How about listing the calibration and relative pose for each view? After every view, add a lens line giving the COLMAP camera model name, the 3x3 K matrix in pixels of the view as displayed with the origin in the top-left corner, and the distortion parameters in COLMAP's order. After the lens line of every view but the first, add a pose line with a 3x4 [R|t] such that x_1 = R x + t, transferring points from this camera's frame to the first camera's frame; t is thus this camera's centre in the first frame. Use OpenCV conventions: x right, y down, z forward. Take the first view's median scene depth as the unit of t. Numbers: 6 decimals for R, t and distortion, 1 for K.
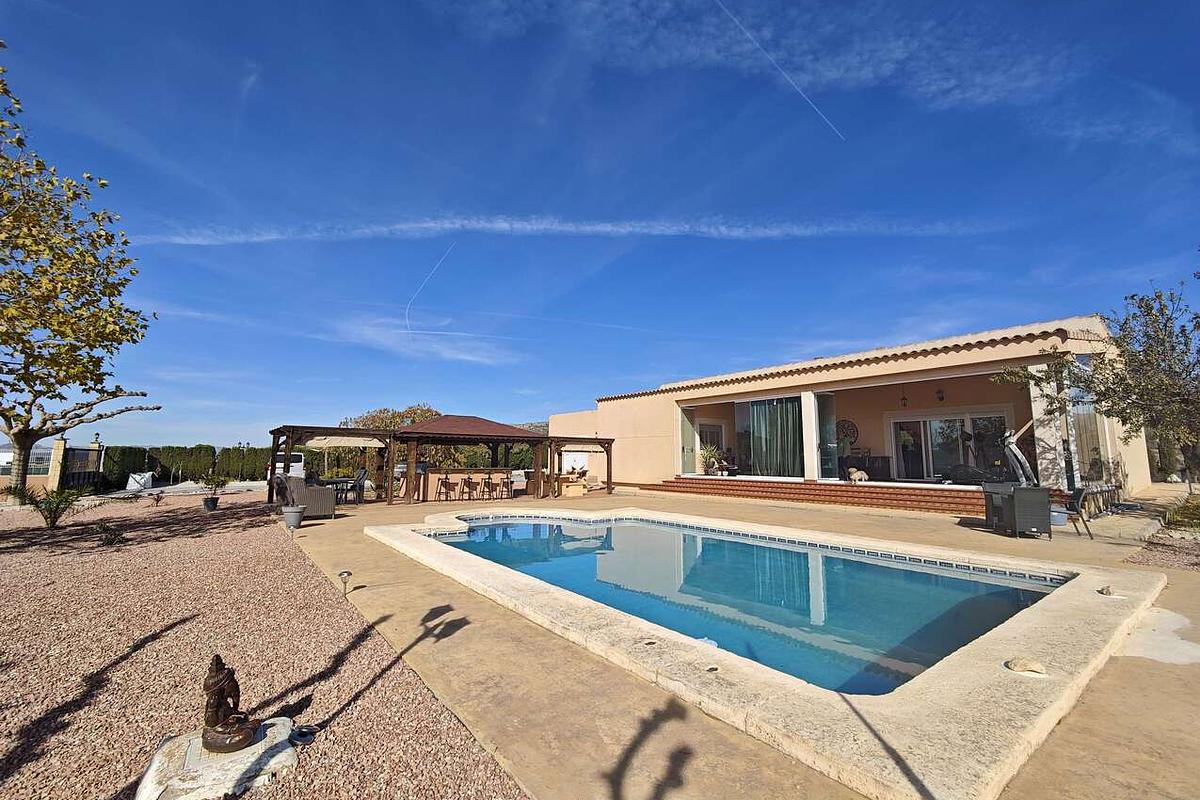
lens RADIAL K [[500.6, 0, 598.0], [0, 500.6, 394.8], [0, 0, 1]] dist [-0.001481, -0.000039]
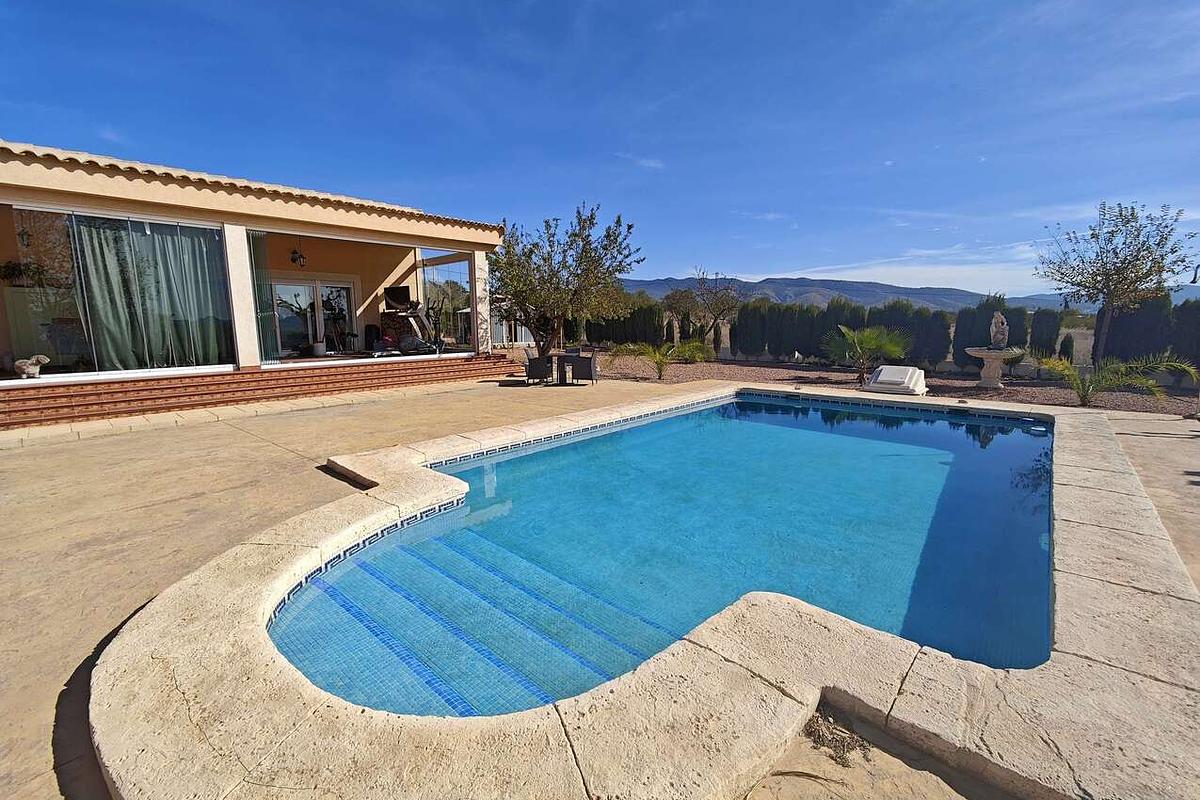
lens RADIAL K [[500.7, 0, 590.5], [0, 500.7, 402.4], [0, 0, 1]] dist [-0.001160, -0.000178]
pose [[-0.170896, -0.158949, 0.972383, -0.224376], [-0.115101, 0.983365, 0.140515, 0.054708], [-0.978543, -0.087909, -0.186349, 0.510164]]
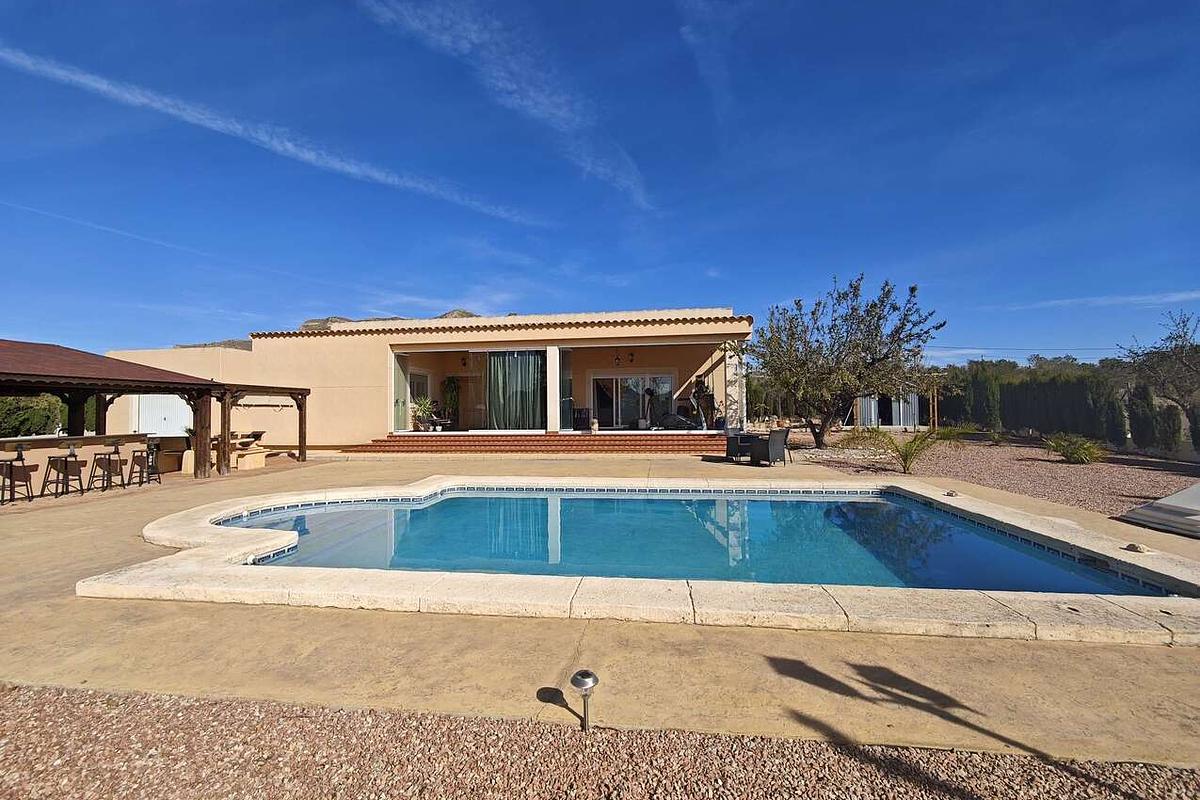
lens RADIAL K [[500.7, 0, 590.5], [0, 500.7, 402.4], [0, 0, 1]] dist [-0.001160, -0.000178]
pose [[0.705657, -0.002197, 0.708550, -0.193325], [-0.075533, 0.994064, 0.078307, 0.016615], [-0.704516, -0.108777, 0.701302, 0.164325]]
